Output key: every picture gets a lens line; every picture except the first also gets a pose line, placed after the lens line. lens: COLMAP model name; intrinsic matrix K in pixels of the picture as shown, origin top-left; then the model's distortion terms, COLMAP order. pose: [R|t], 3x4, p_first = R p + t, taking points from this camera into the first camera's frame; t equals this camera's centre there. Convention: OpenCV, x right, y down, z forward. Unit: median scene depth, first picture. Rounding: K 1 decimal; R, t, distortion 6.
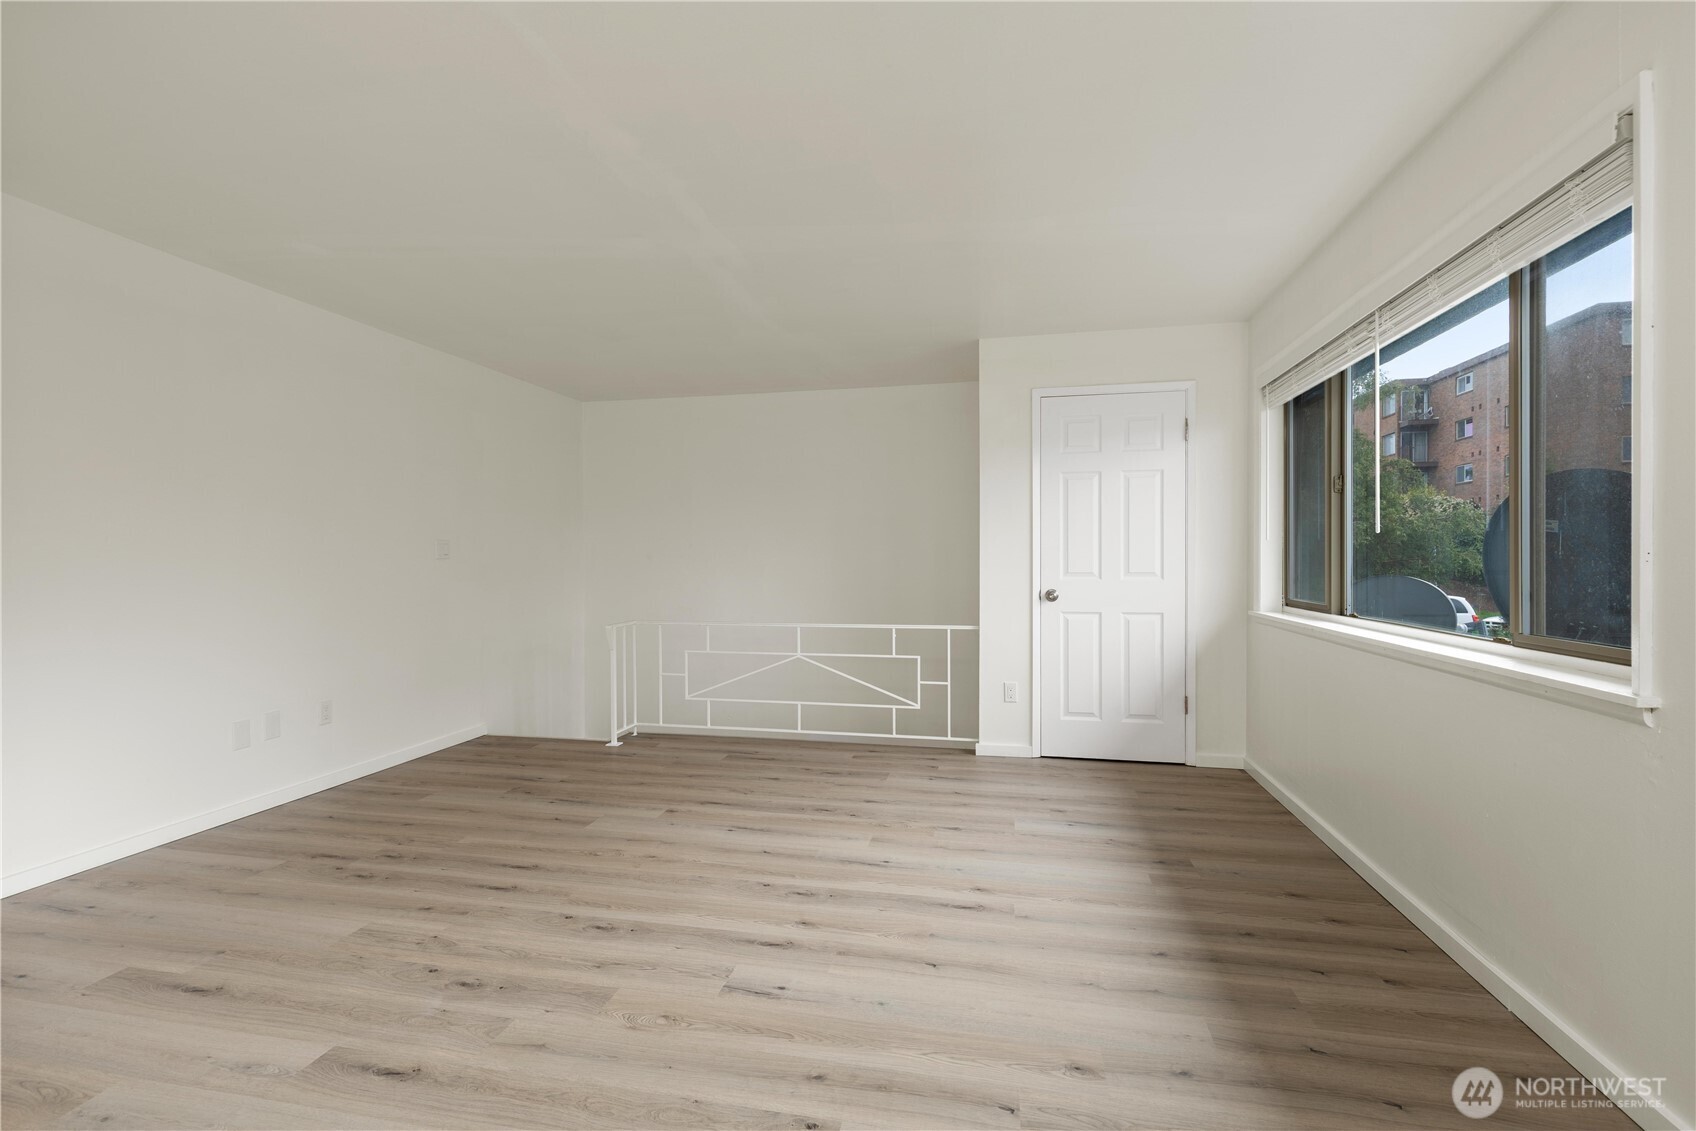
lens RADIAL K [[773.6, 0, 835.1], [0, 773.6, 566.9], [0, 0, 1]] dist [0.003581, 0.000719]
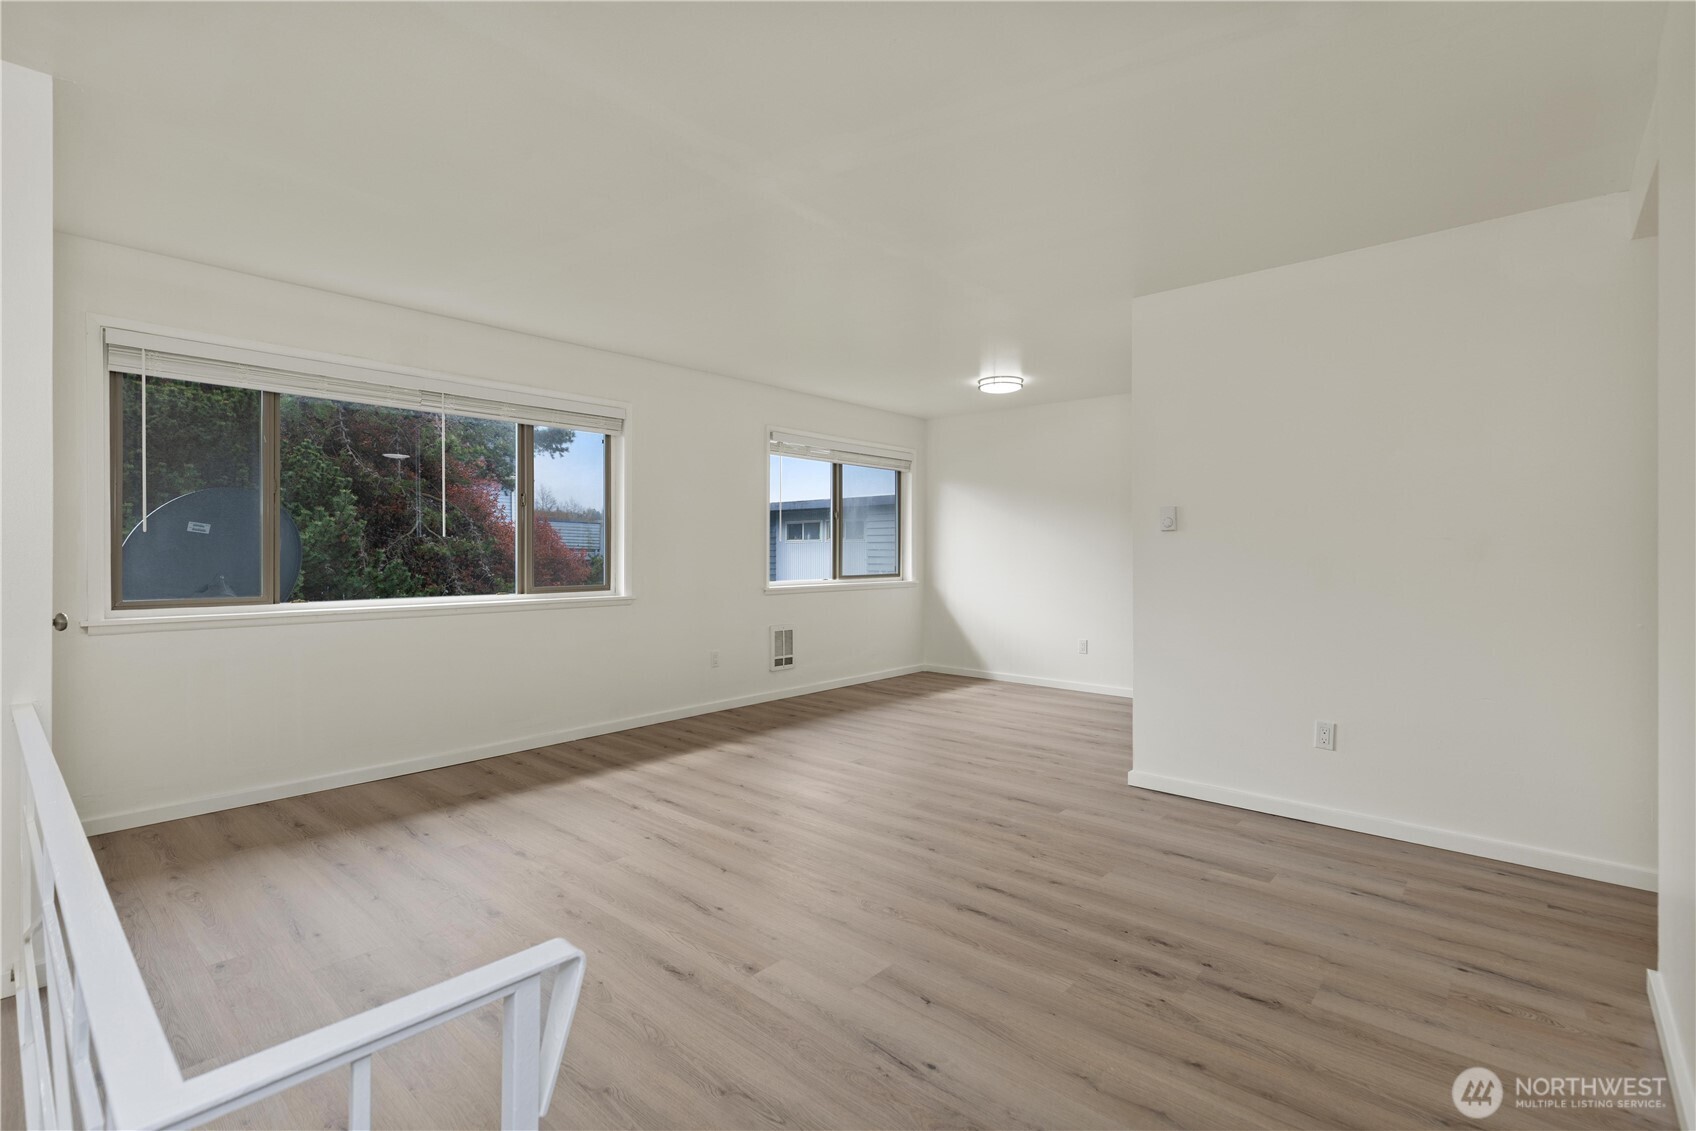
lens RADIAL K [[773.6, 0, 842.4], [0, 773.6, 572.1], [0, 0, 1]] dist [0.003581, 0.000719]
pose [[-0.874486, -0.010258, 0.484943, -0.662701], [0.007819, 0.999348, 0.035240, -0.019369], [-0.484988, 0.034609, -0.873836, 1.739758]]
